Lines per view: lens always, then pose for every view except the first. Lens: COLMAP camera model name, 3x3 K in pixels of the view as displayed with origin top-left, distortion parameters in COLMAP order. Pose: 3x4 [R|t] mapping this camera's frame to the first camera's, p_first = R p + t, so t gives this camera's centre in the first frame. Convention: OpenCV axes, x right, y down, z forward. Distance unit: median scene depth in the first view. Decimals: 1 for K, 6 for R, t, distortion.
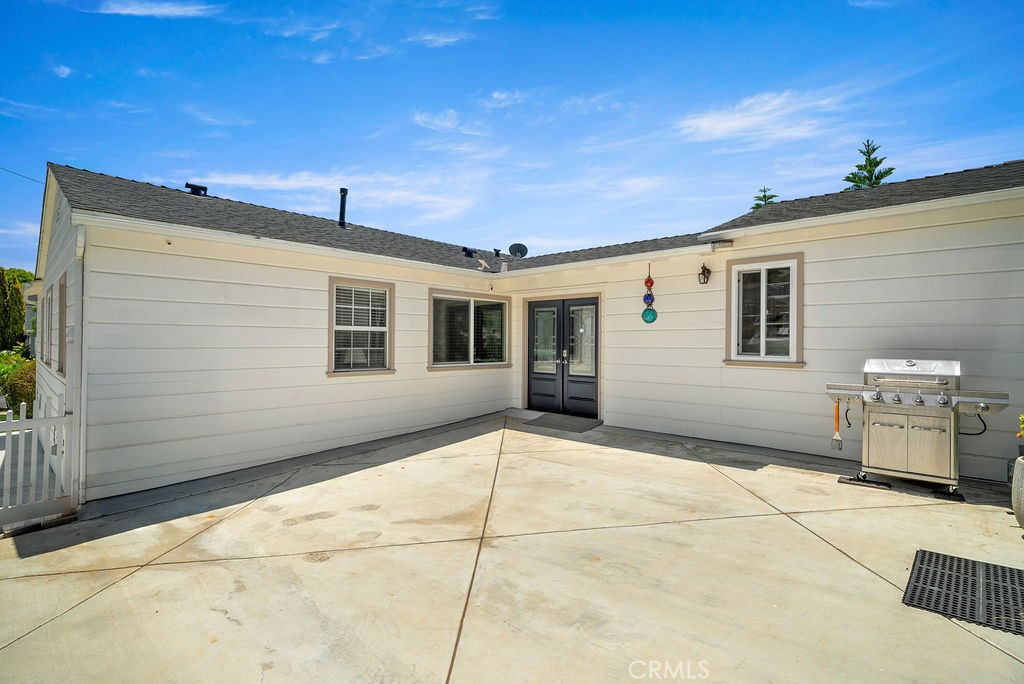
lens RADIAL K [[474.4, 0, 512.0], [0, 474.4, 342.0], [0, 0, 1]] dist [-0.010456, -0.000136]
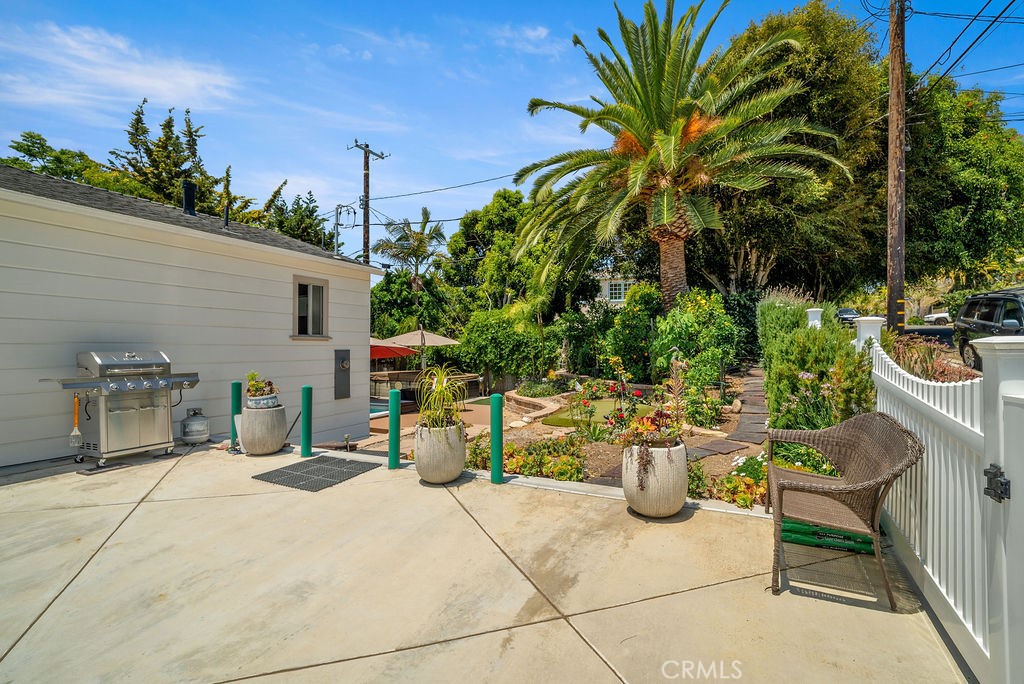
lens RADIAL K [[474.4, 0, 512.0], [0, 474.4, 342.0], [0, 0, 1]] dist [-0.010456, -0.000136]
pose [[-0.305583, -0.002245, 0.952163, -0.632866], [-0.006928, 0.999976, 0.000135, 0.010123], [-0.952140, -0.006556, -0.305591, 0.541529]]
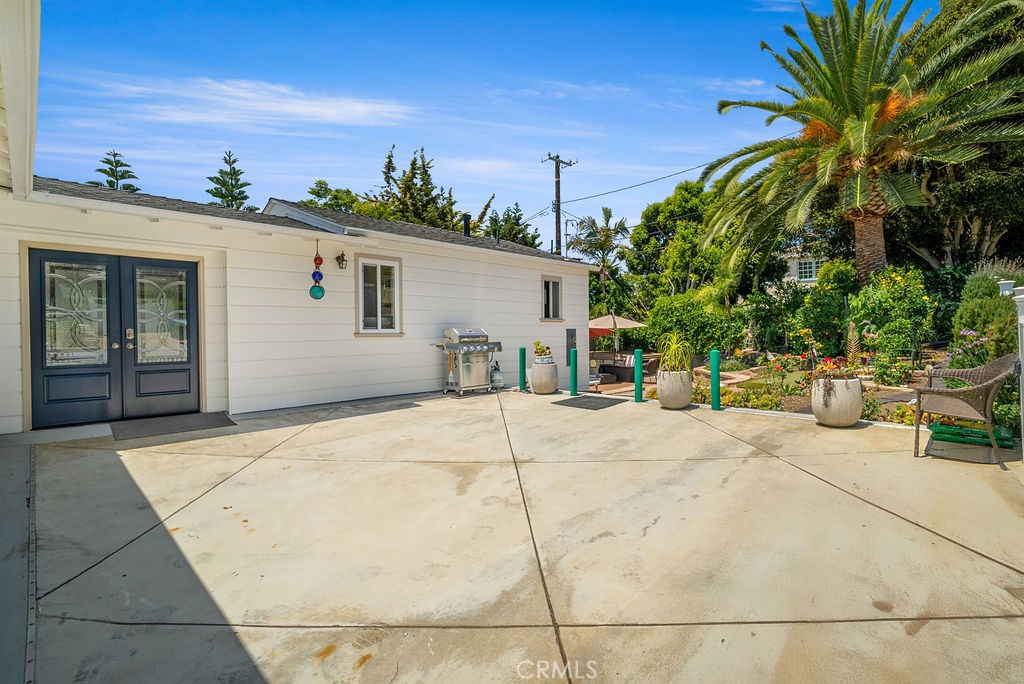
lens RADIAL K [[480.7, 0, 509.3], [0, 480.7, 337.7], [0, 0, 1]] dist [-0.024246, 0.011492]
pose [[0.030853, -0.015352, 0.999406, -1.230192], [0.010839, 0.999828, 0.015024, 0.054292], [-0.999465, 0.010369, 0.031014, 0.887321]]
